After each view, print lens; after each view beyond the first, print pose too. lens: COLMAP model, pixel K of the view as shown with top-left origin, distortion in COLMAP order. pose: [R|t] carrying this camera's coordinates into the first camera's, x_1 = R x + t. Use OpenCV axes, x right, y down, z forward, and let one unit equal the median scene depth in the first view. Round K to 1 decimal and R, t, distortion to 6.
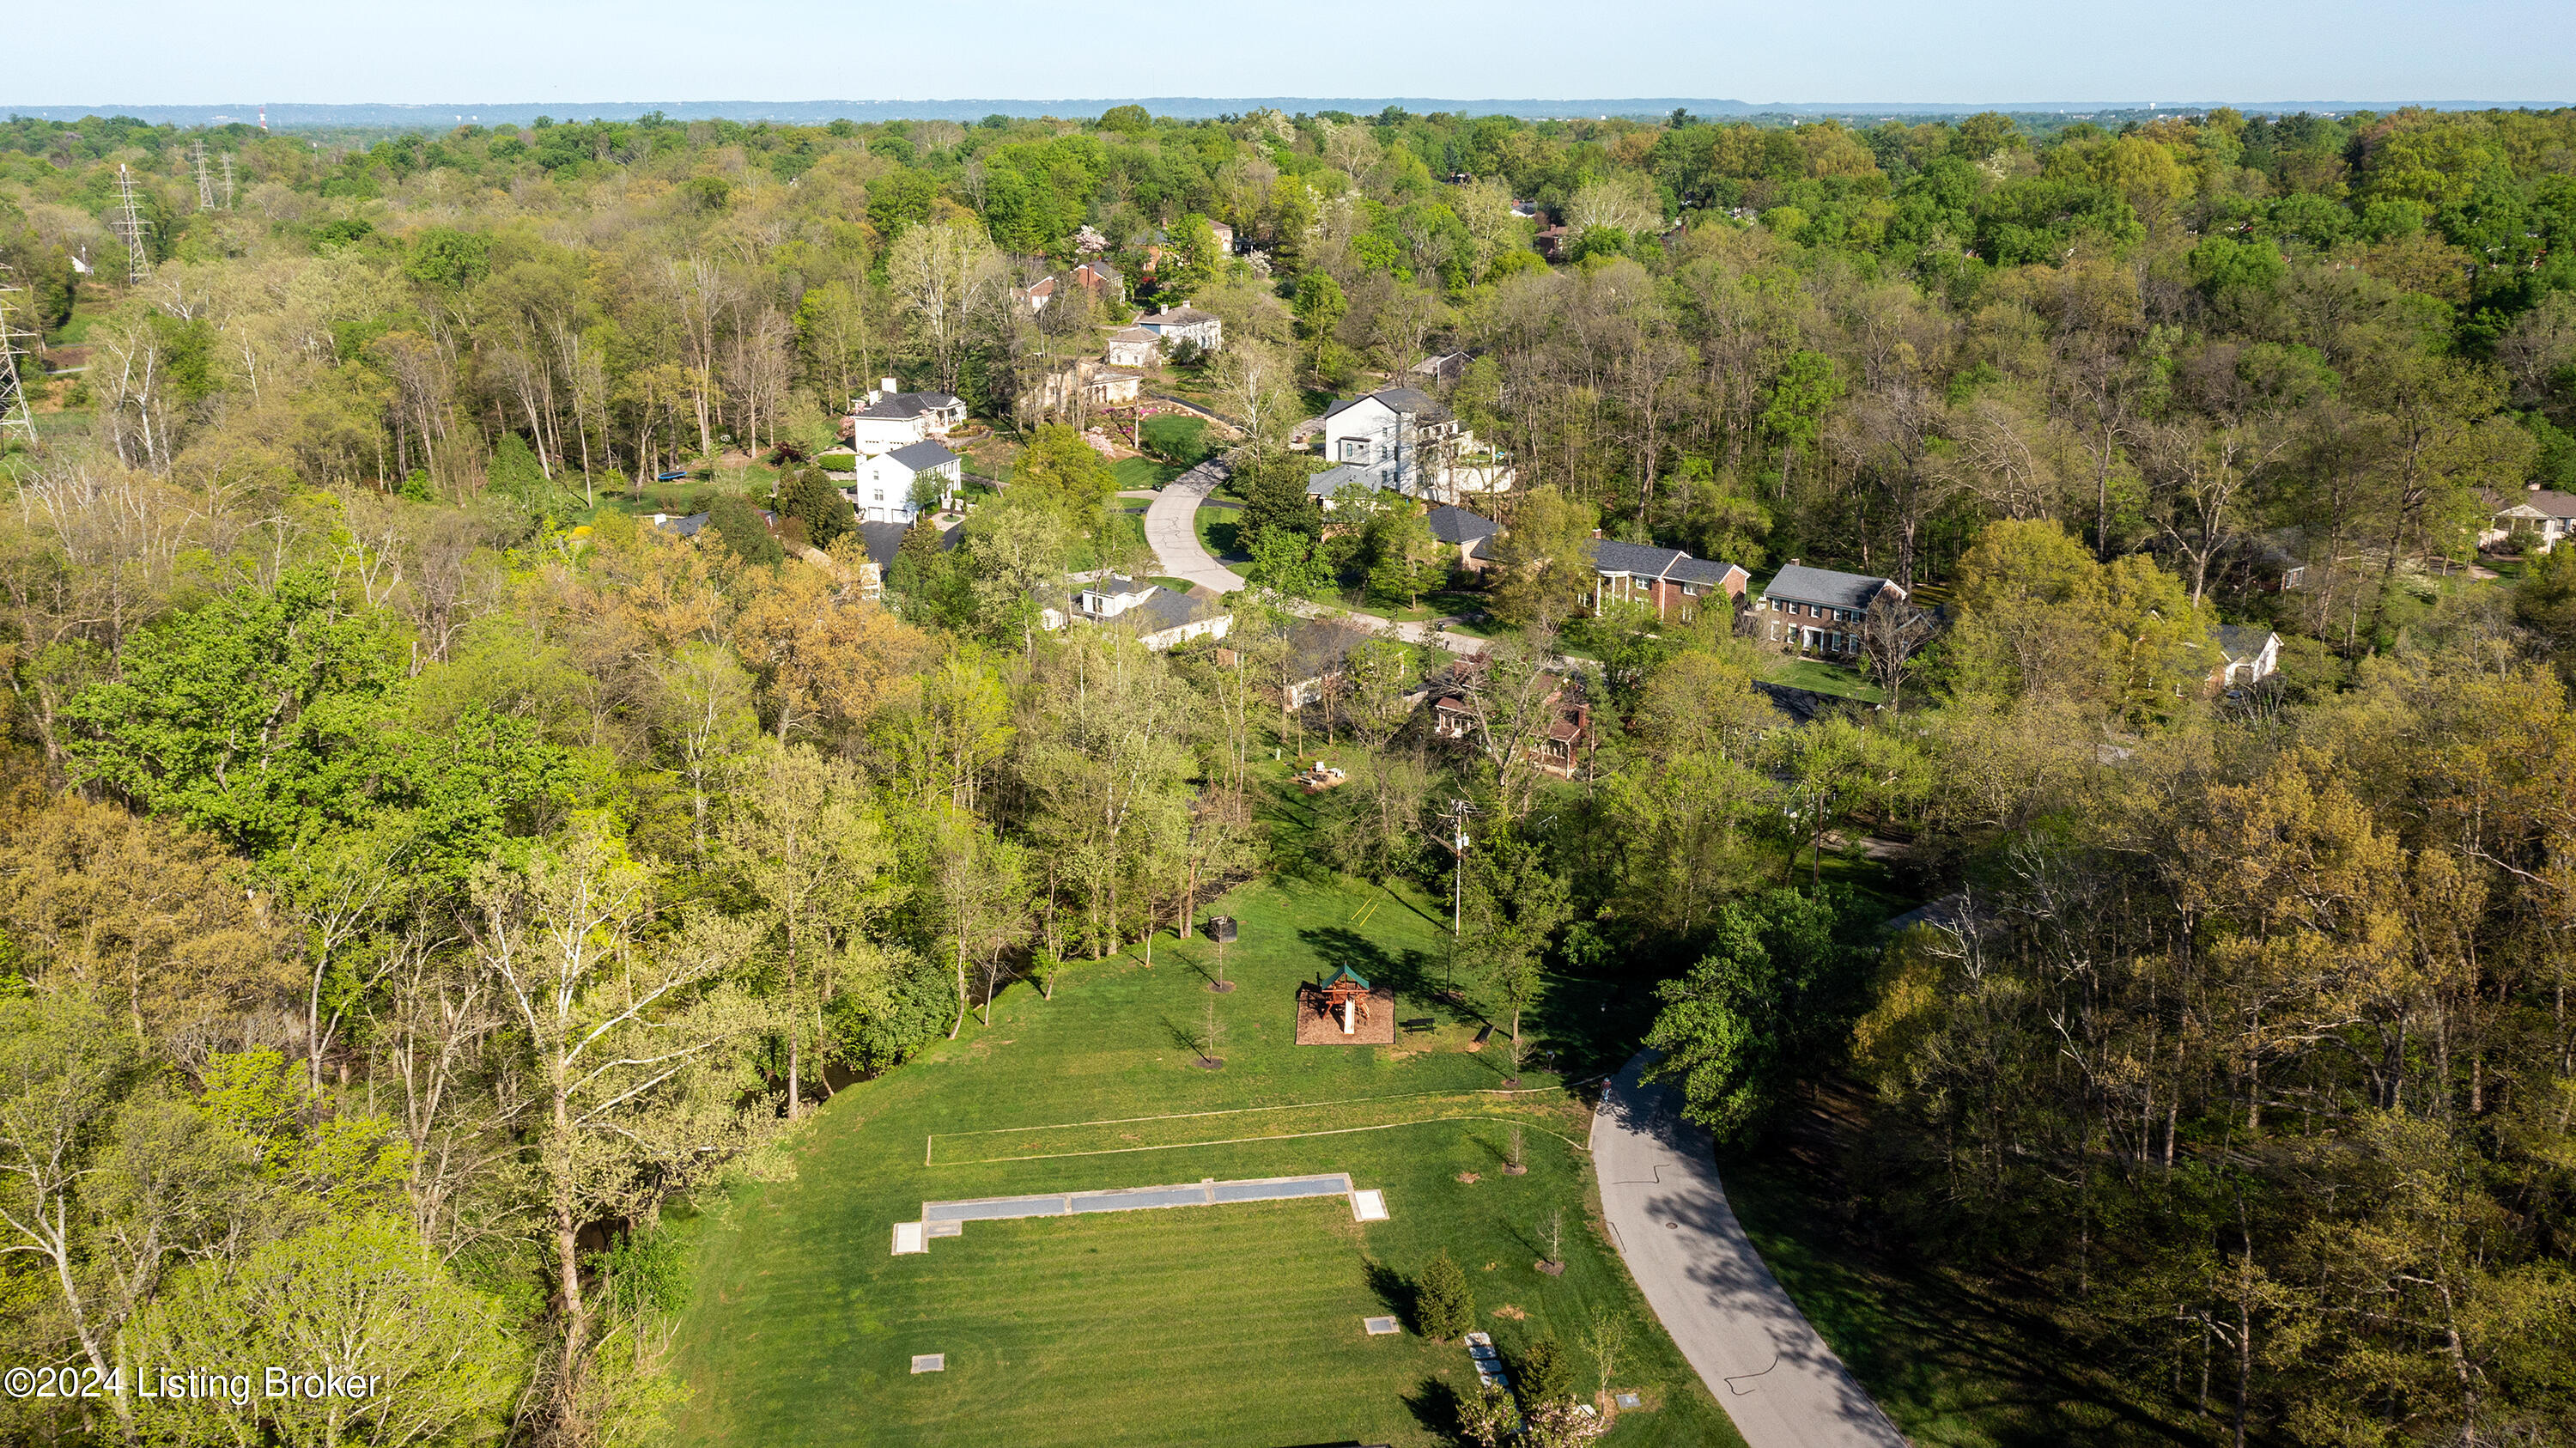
lens RADIAL K [[2059.8, 0, 1288.0], [0, 2059.8, 724.0], [0, 0, 1]] dist [-0.004253, -0.001686]
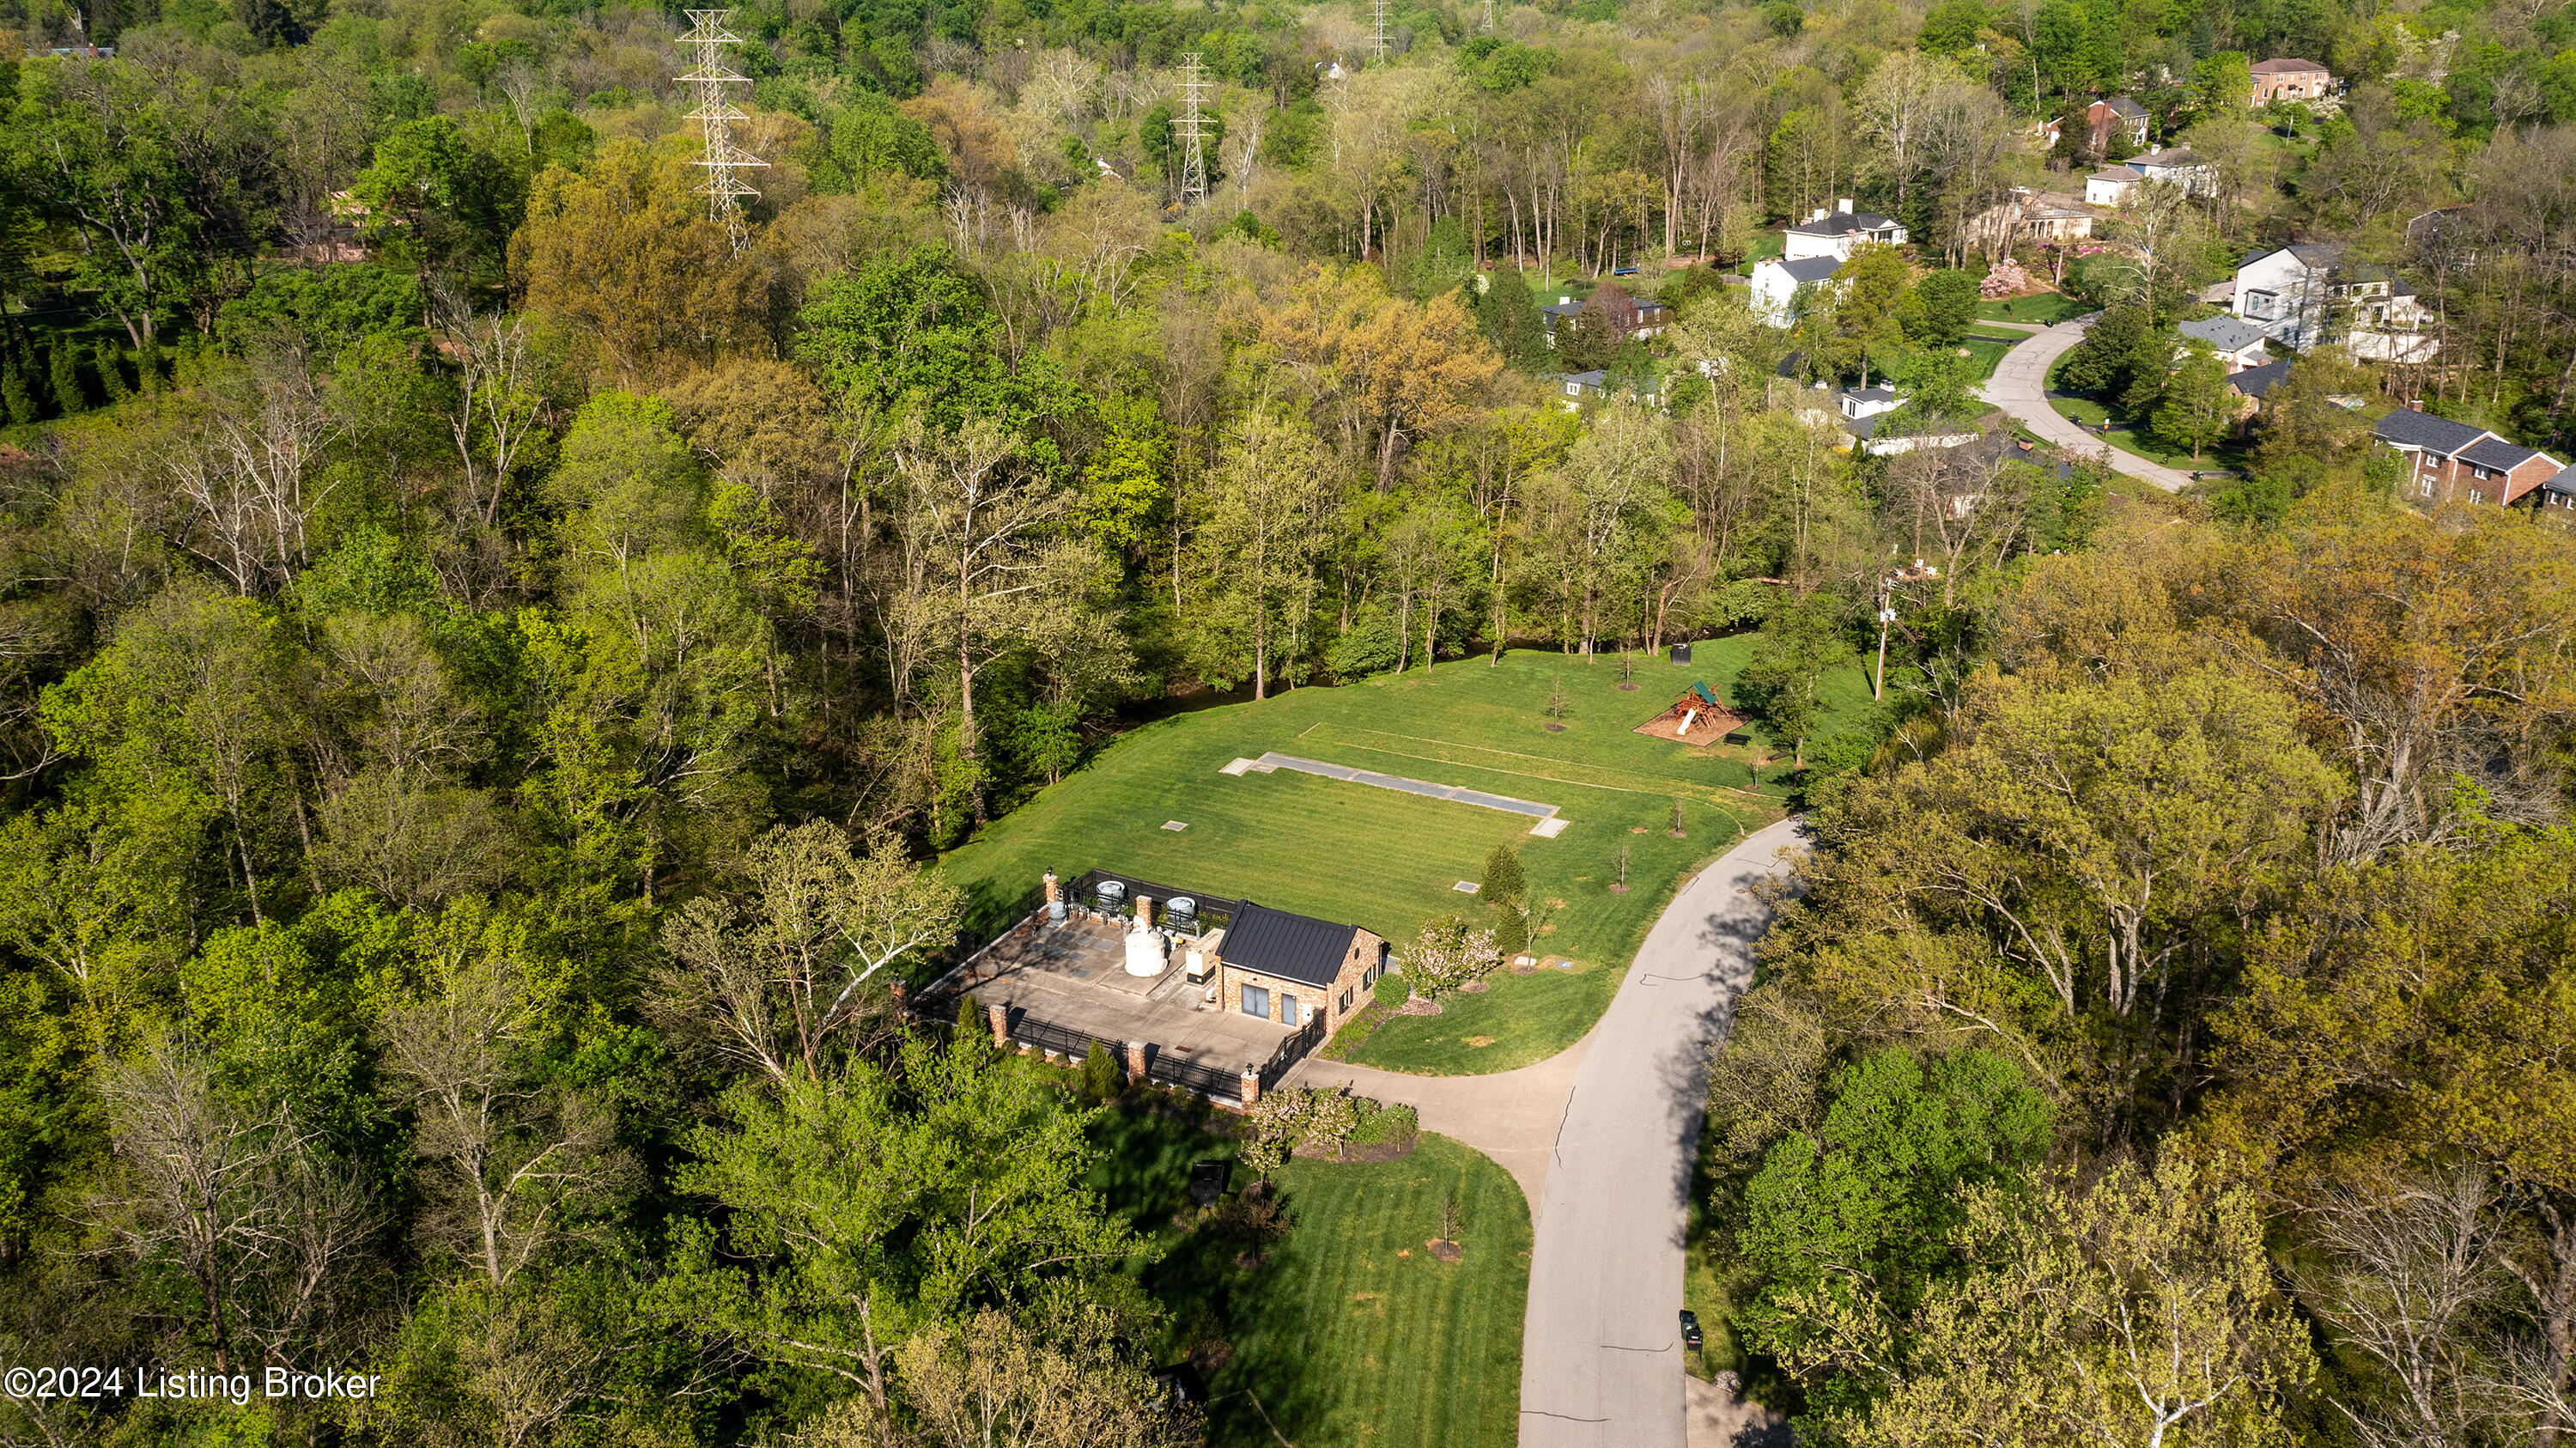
lens RADIAL K [[2059.8, 0, 1288.0], [0, 2059.8, 724.0], [0, 0, 1]] dist [-0.004253, -0.001686]
pose [[0.816219, 0.204817, -0.540219, 0.229683], [-0.163678, 0.978719, 0.123766, 0.015673], [0.554072, -0.012598, 0.832374, -0.059475]]
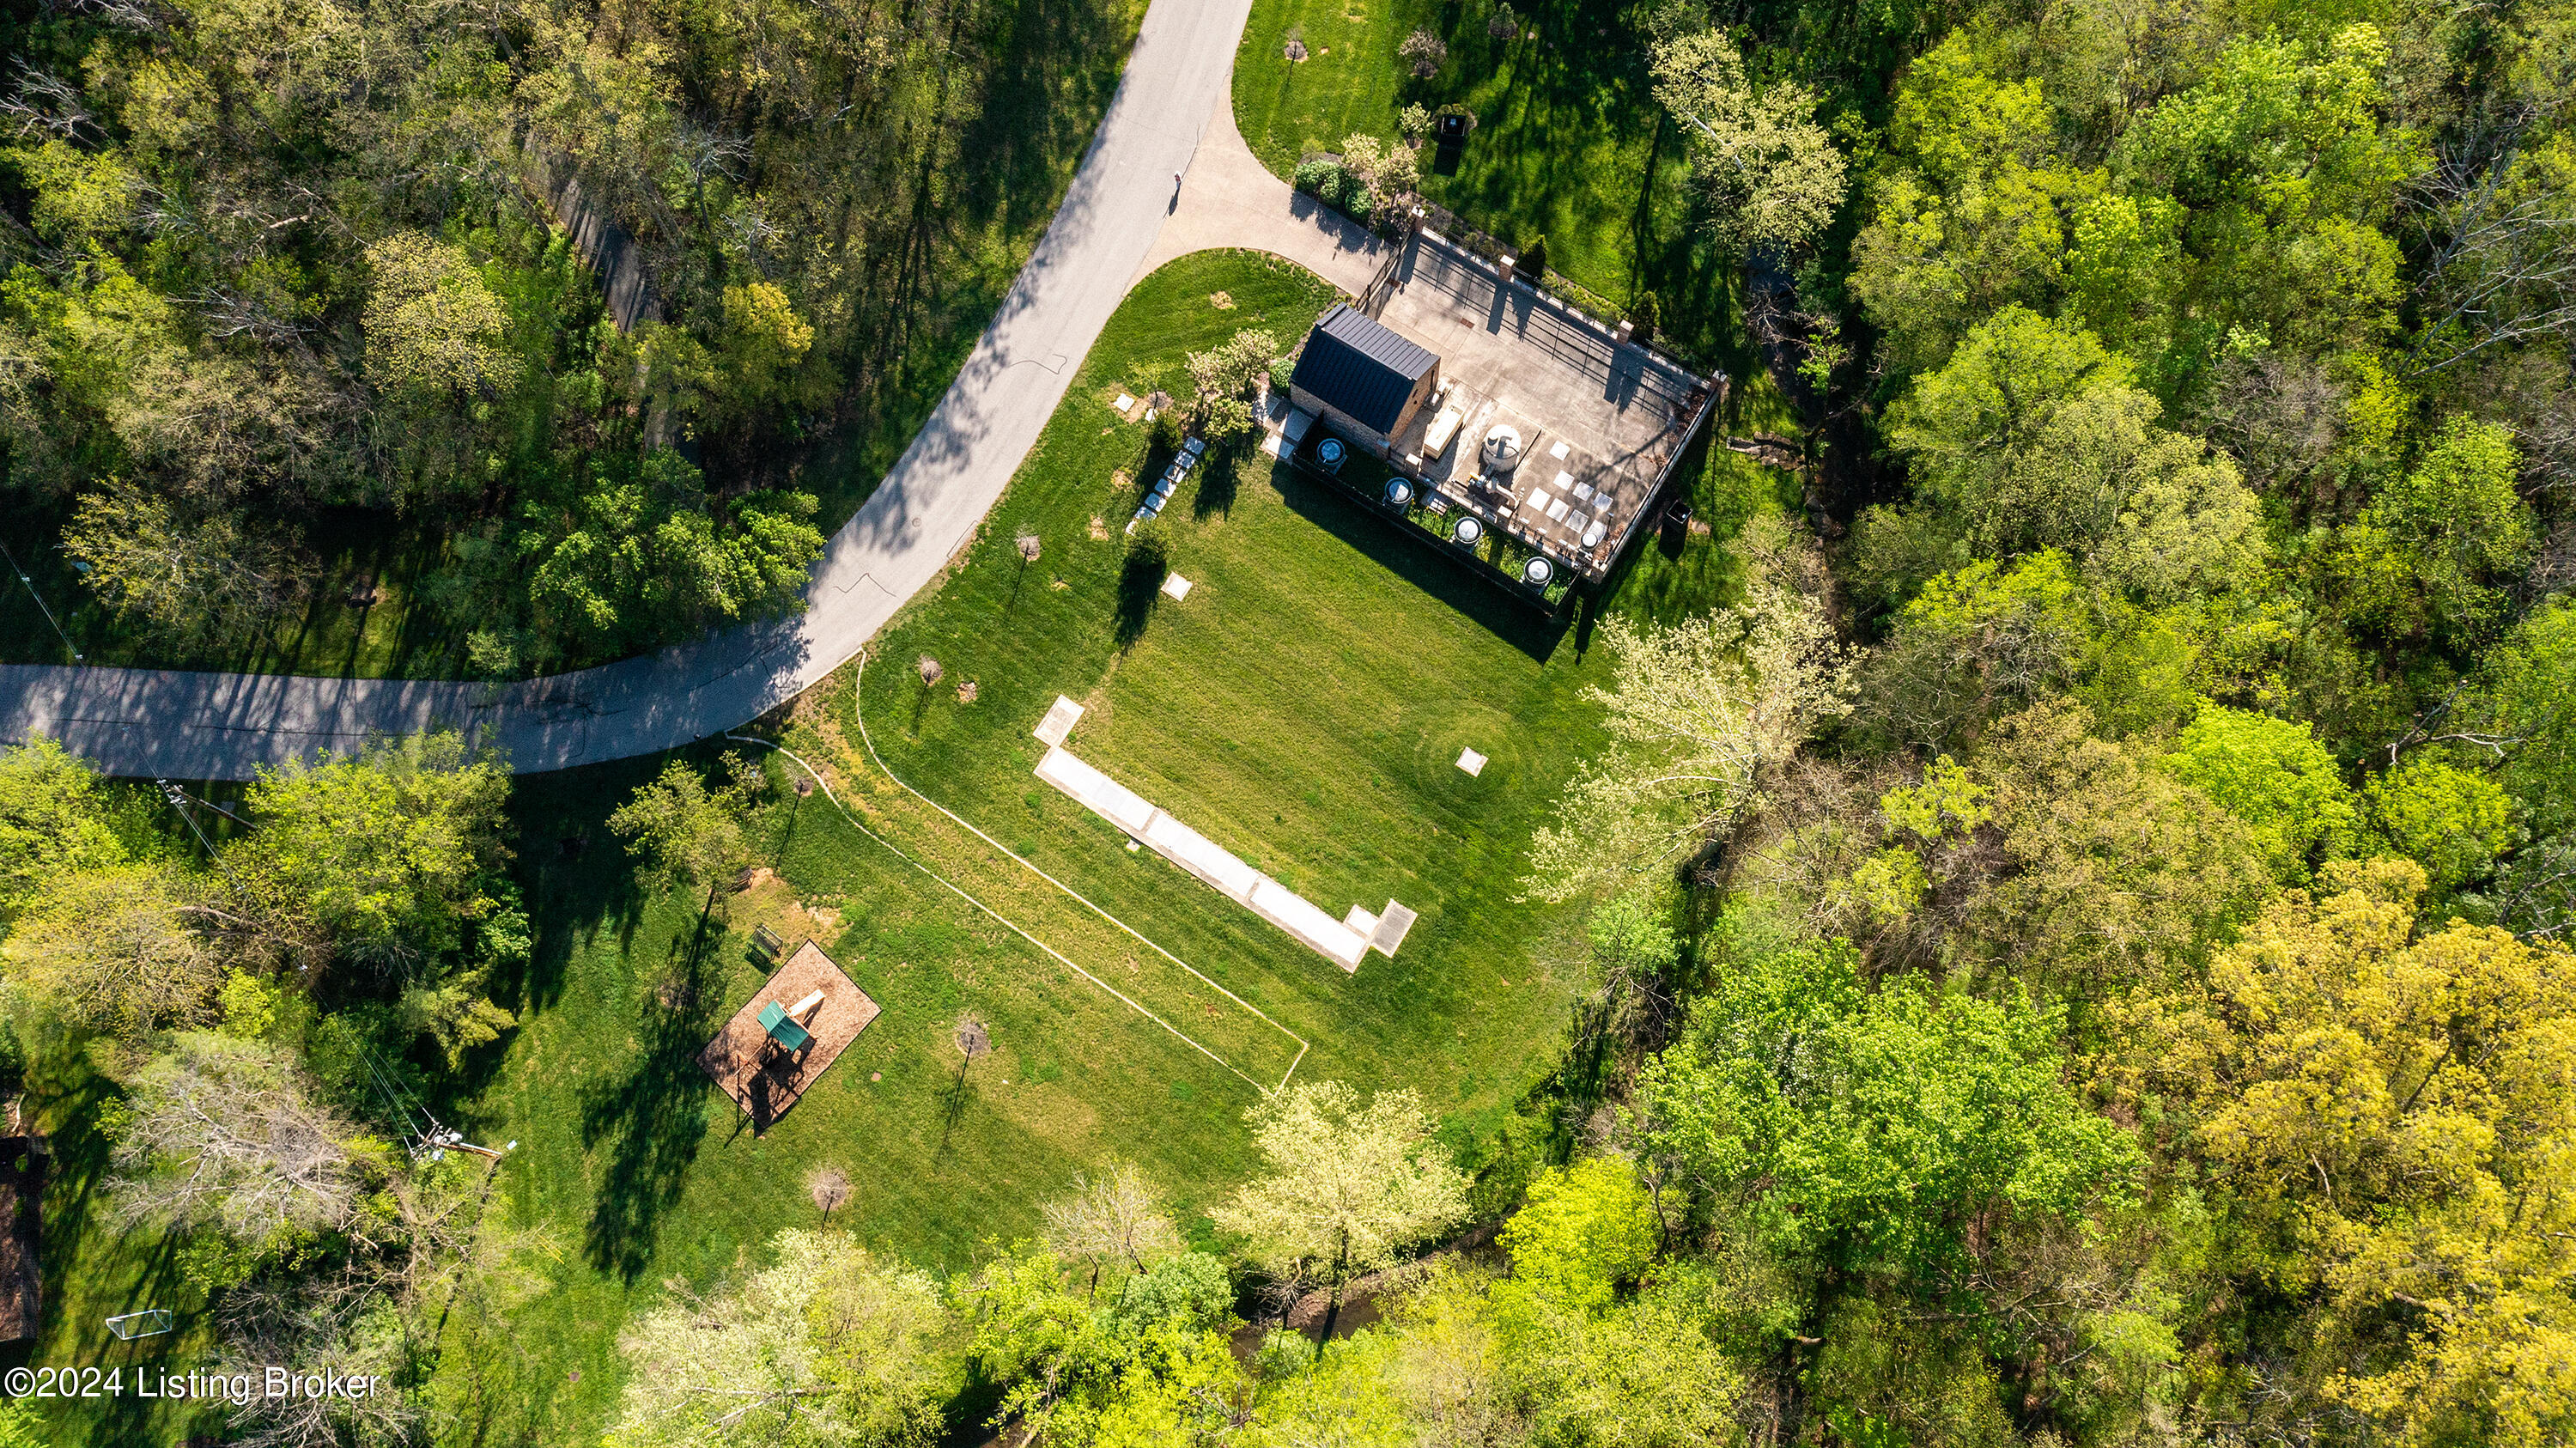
lens RADIAL K [[2059.8, 0, 1288.0], [0, 2059.8, 724.0], [0, 0, 1]] dist [-0.004253, -0.001686]
pose [[-0.763127, -0.622067, 0.175127, -0.103931], [0.183731, 0.050964, 0.981654, -0.348595], [-0.619580, 0.781303, 0.075401, 0.328729]]
